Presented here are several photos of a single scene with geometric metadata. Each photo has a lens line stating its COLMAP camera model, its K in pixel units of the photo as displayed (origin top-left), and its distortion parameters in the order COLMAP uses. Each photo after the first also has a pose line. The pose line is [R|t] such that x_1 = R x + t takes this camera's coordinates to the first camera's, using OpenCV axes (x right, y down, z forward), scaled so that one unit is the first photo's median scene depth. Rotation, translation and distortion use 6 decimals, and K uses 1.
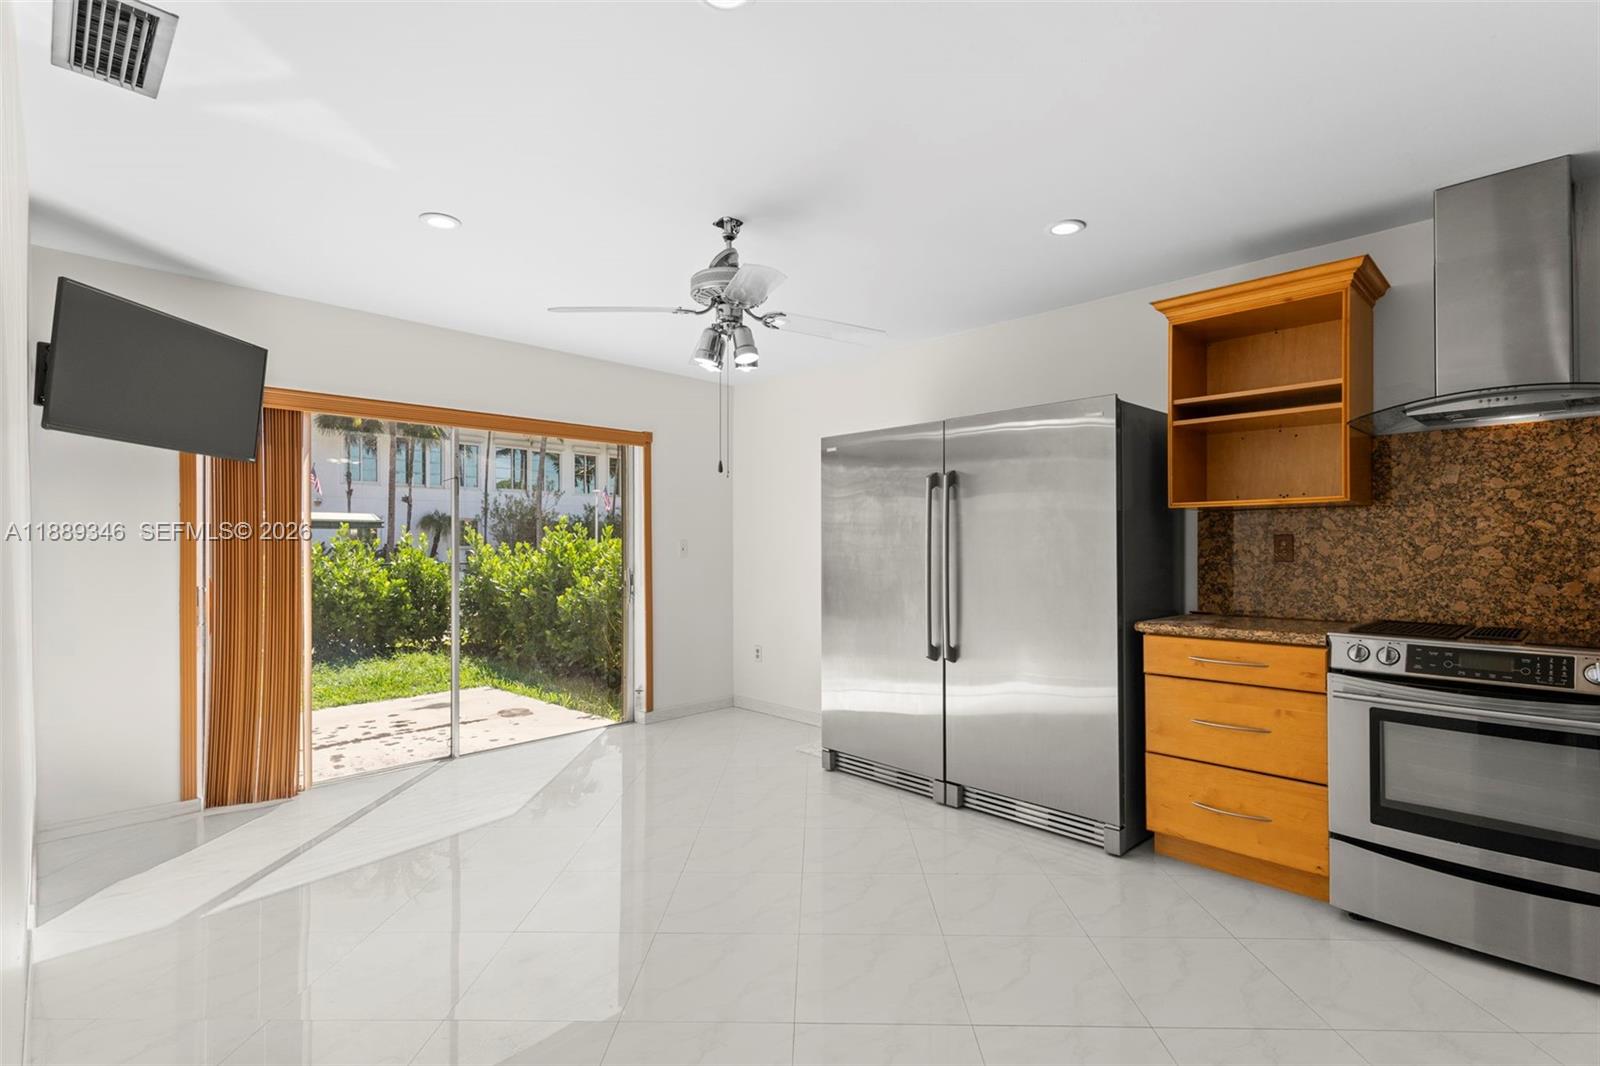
lens RADIAL K [[773.1, 0, 732.2], [0, 773.1, 552.5], [0, 0, 1]] dist [0.016183, 0.000493]
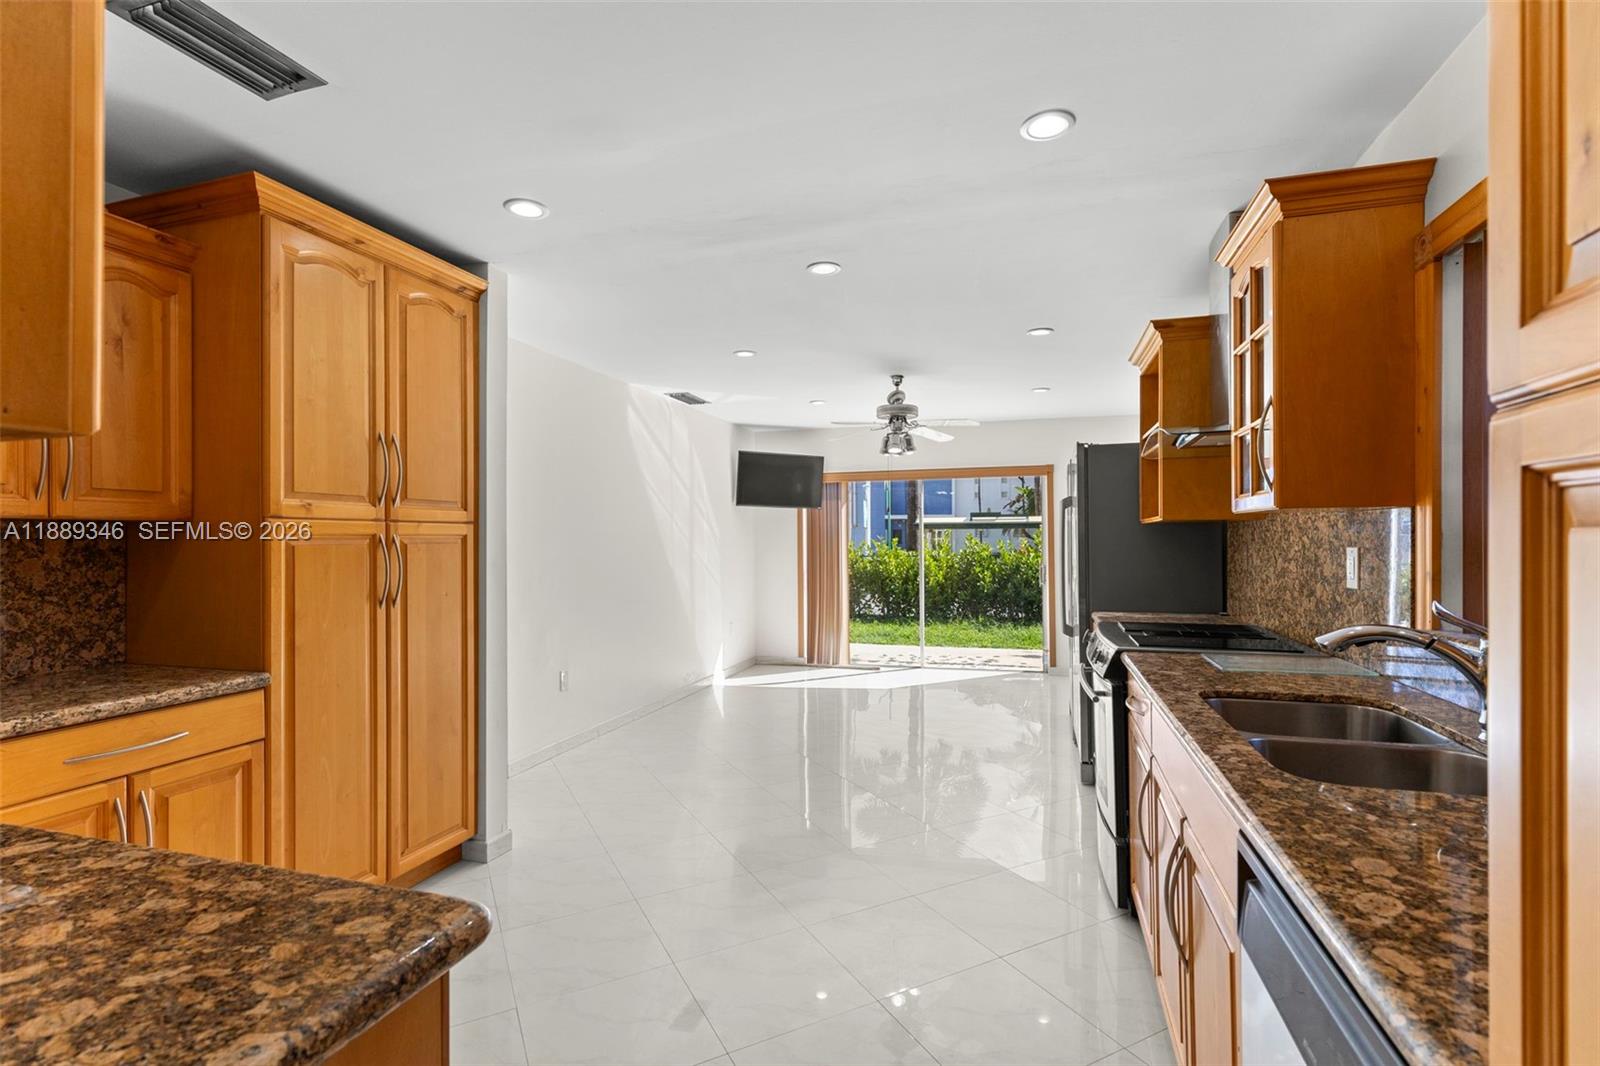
lens RADIAL K [[773.1, 0, 800.9], [0, 773.1, 533.7], [0, 0, 1]] dist [0.016183, 0.000493]
pose [[0.462952, -0.008189, -0.886345, 1.341116], [0.002835, 0.999966, -0.007758, -0.030995], [0.886379, 0.001078, 0.462960, -0.056501]]
